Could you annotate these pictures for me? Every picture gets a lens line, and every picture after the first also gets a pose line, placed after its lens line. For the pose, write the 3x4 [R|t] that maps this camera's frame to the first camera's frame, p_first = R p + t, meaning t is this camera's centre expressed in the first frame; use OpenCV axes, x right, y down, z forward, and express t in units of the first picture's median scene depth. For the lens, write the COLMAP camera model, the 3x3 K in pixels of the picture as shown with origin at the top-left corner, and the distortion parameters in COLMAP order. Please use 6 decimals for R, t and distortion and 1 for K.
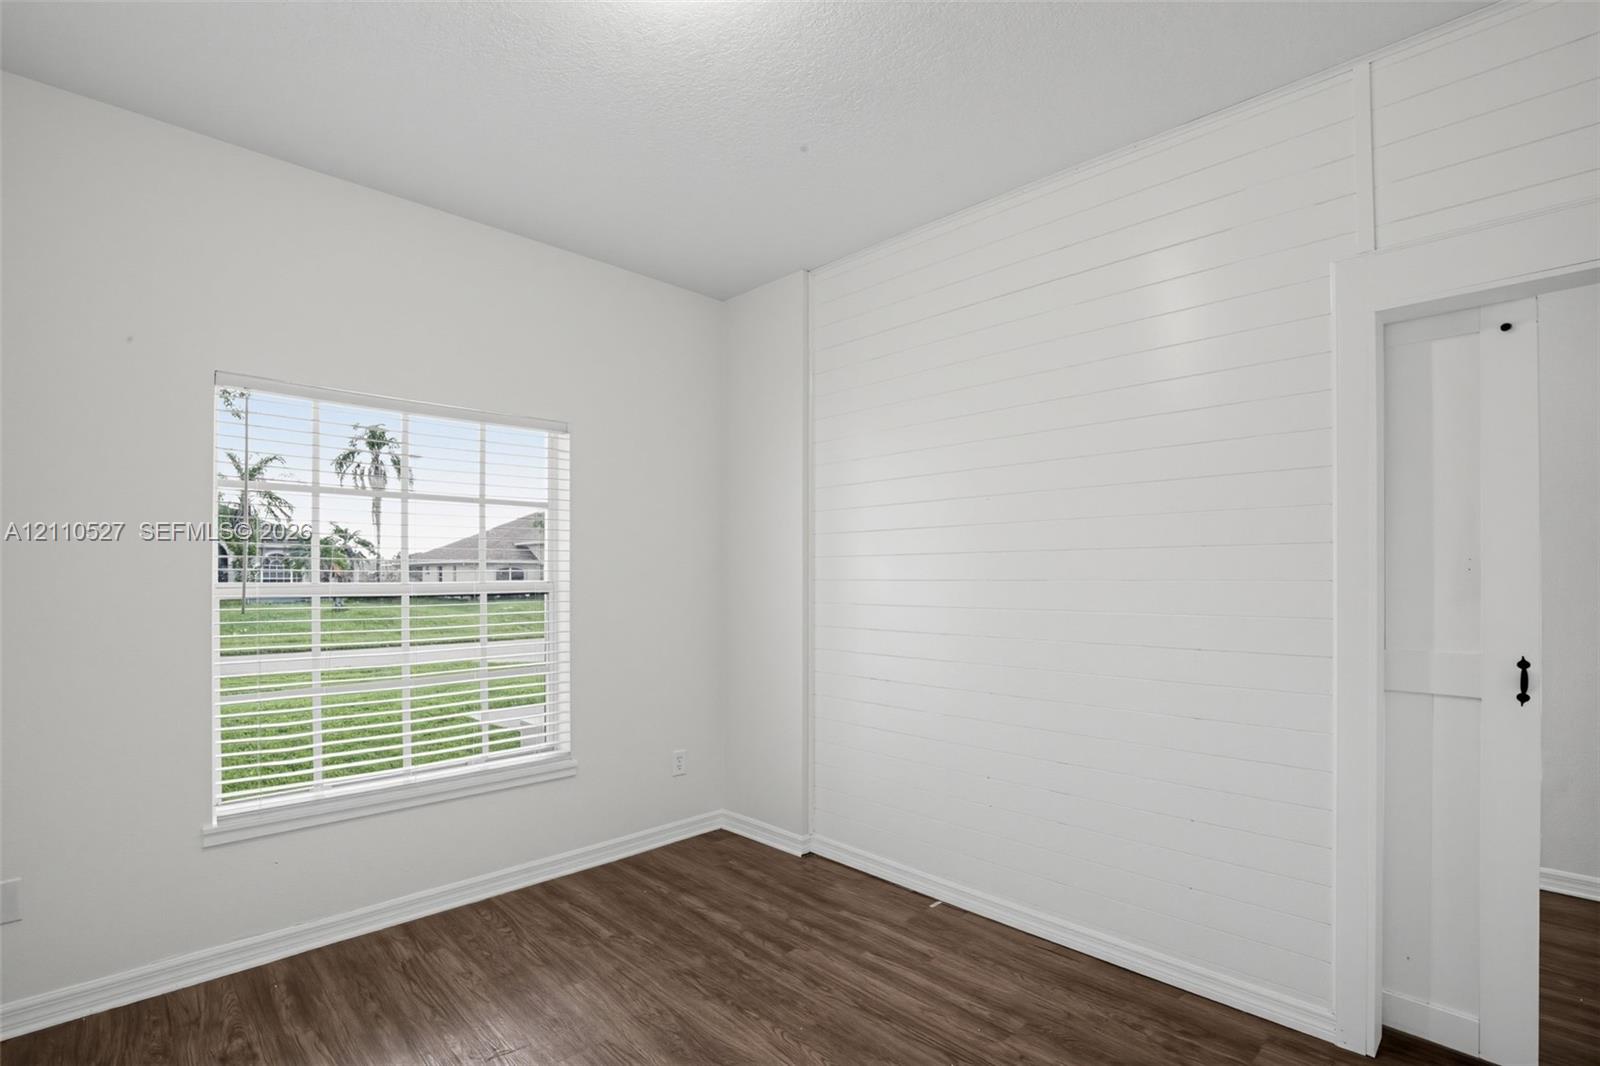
lens RADIAL K [[749.4, 0, 804.0], [0, 749.4, 577.1], [0, 0, 1]] dist [-0.001988, -0.000371]
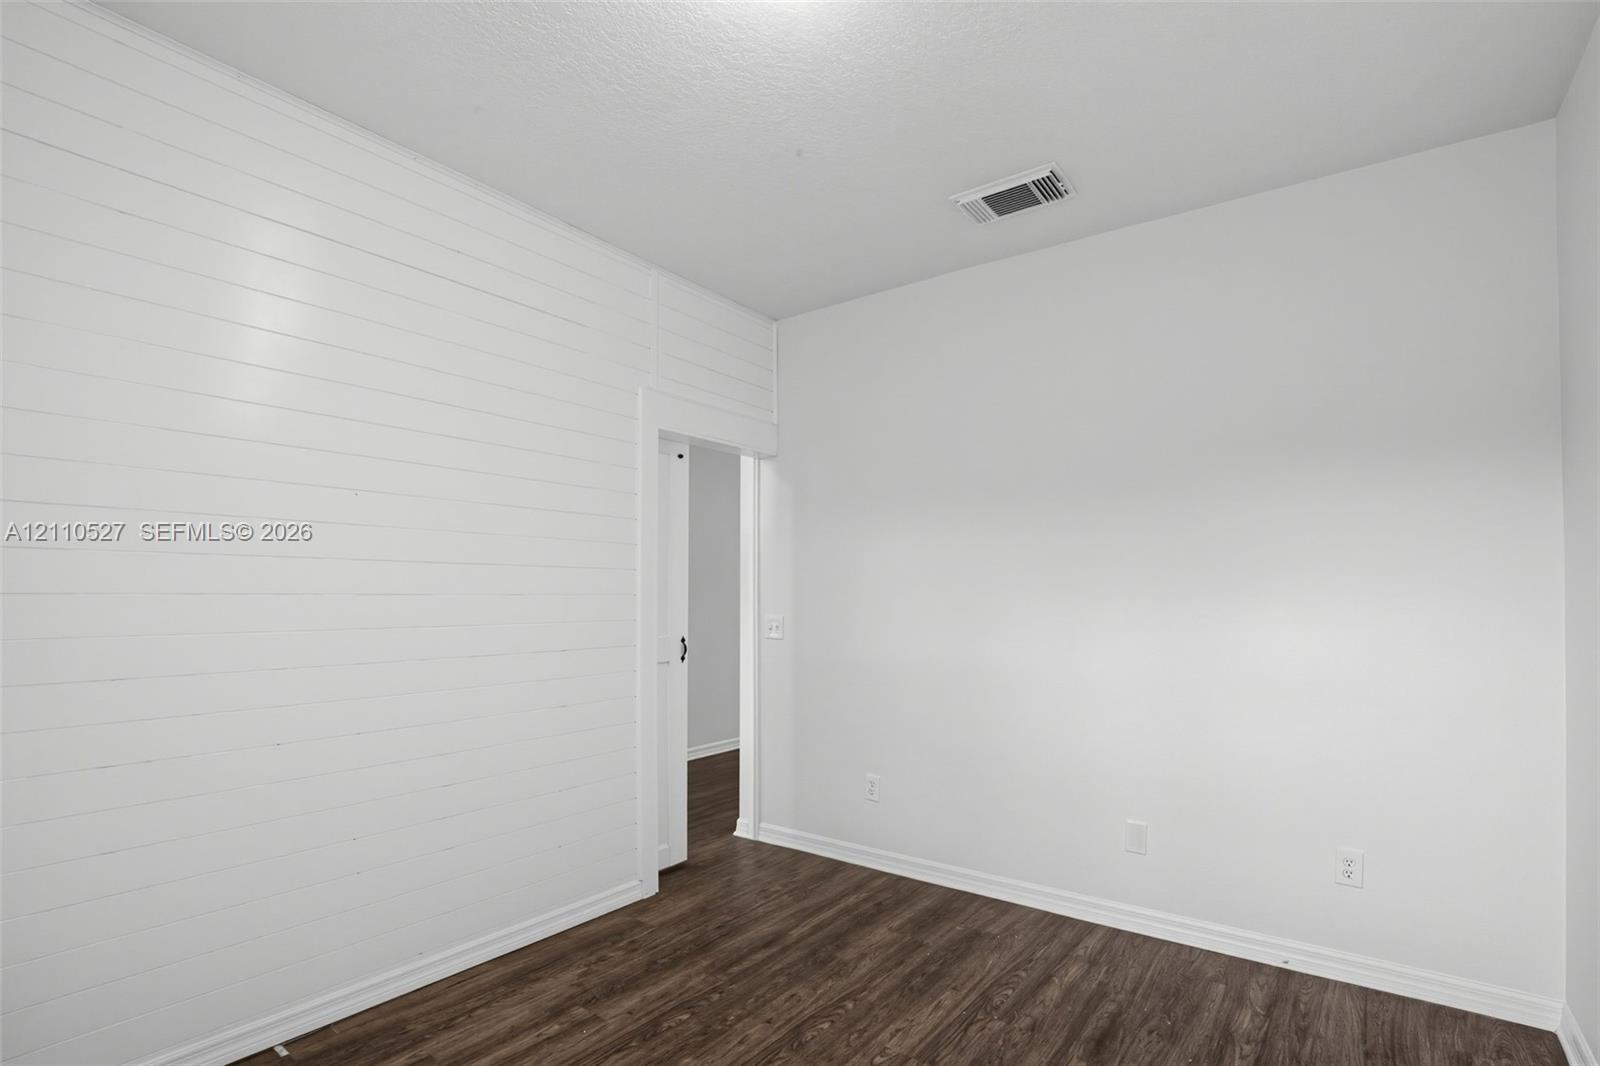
lens RADIAL K [[763.6, 0, 820.0], [0, 763.6, 591.7], [0, 0, 1]] dist [-0.014388, -0.000667]
pose [[-0.151011, 0.010260, 0.988479, -0.843947], [-0.000073, 0.999946, -0.010390, 0.013979], [-0.988532, -0.001641, -0.151003, 0.837203]]
